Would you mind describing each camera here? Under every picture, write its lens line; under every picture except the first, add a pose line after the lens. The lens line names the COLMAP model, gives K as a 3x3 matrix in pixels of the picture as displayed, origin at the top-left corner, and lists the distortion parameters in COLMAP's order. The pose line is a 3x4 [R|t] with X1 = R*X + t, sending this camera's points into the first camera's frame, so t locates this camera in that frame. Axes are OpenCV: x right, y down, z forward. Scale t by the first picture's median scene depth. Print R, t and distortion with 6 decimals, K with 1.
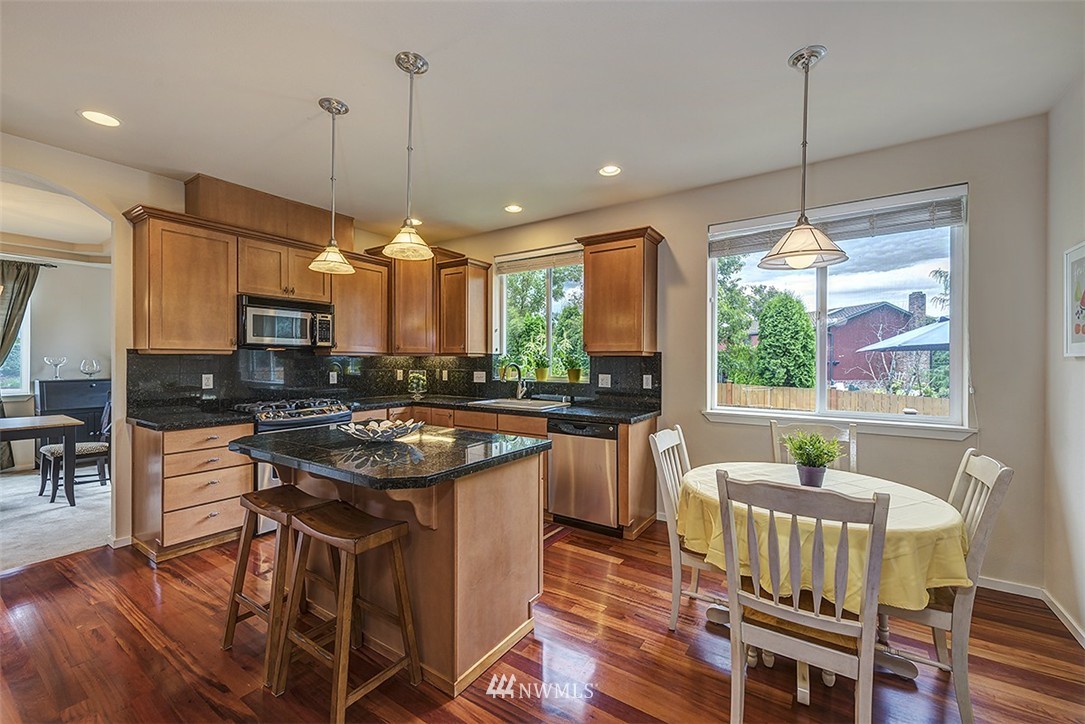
lens RADIAL K [[433.8, 0, 537.3], [0, 433.8, 362.7], [0, 0, 1]] dist [0.003882, -0.001876]
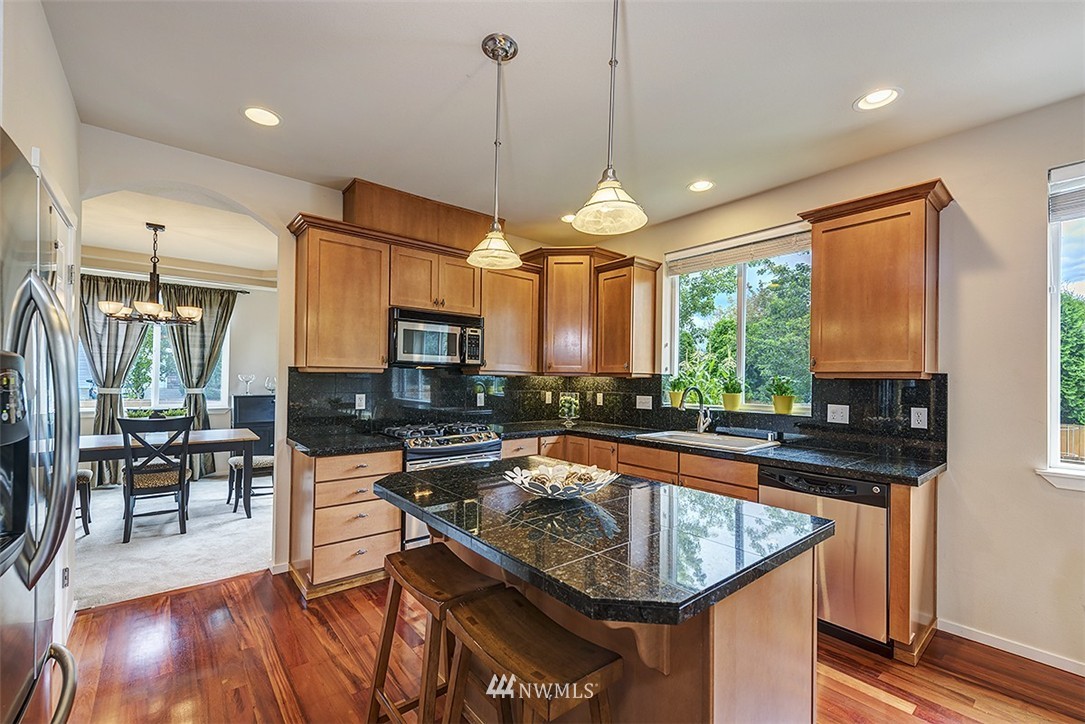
lens RADIAL K [[433.8, 0, 535.7], [0, 433.8, 378.2], [0, 0, 1]] dist [0.003882, -0.001876]
pose [[0.959287, 0.009646, -0.282269, -0.123393], [-0.012588, 0.999884, -0.008610, -0.003828], [0.282153, 0.011813, 0.959297, 0.194418]]
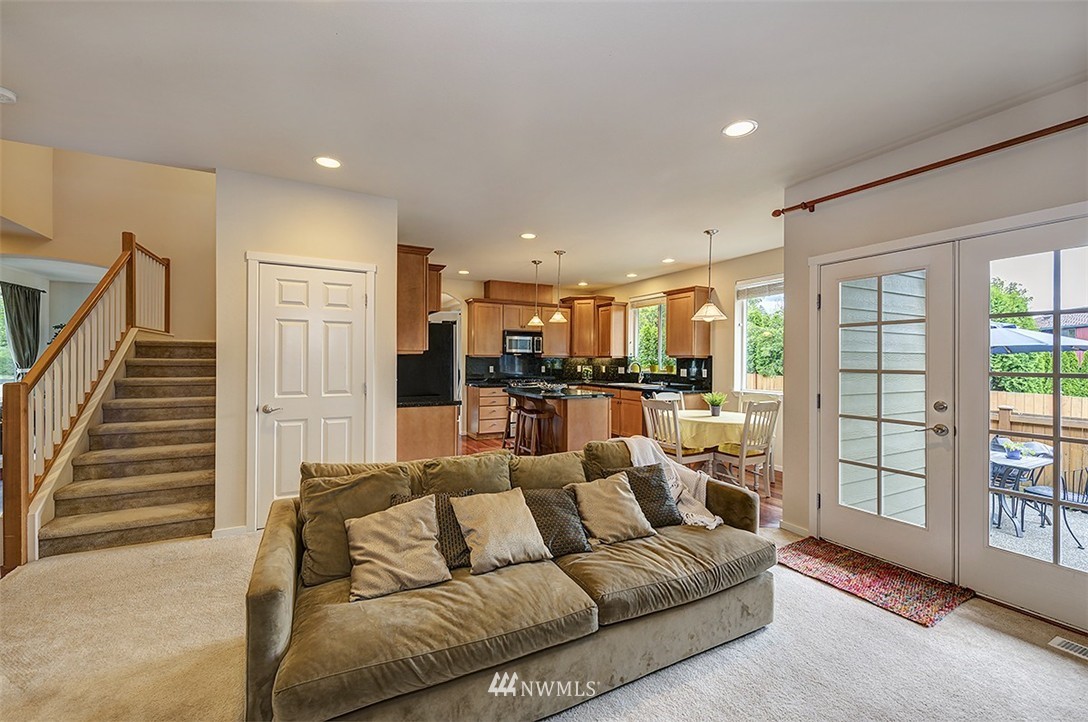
lens RADIAL K [[448.4, 0, 535.2], [0, 448.4, 363.5], [0, 0, 1]] dist [0.000051, -0.000014]
pose [[0.873194, 0.006480, -0.487329, 0.530982], [-0.006106, 0.999979, 0.002356, 0.005642], [0.487334, 0.000919, 0.873215, -0.854013]]
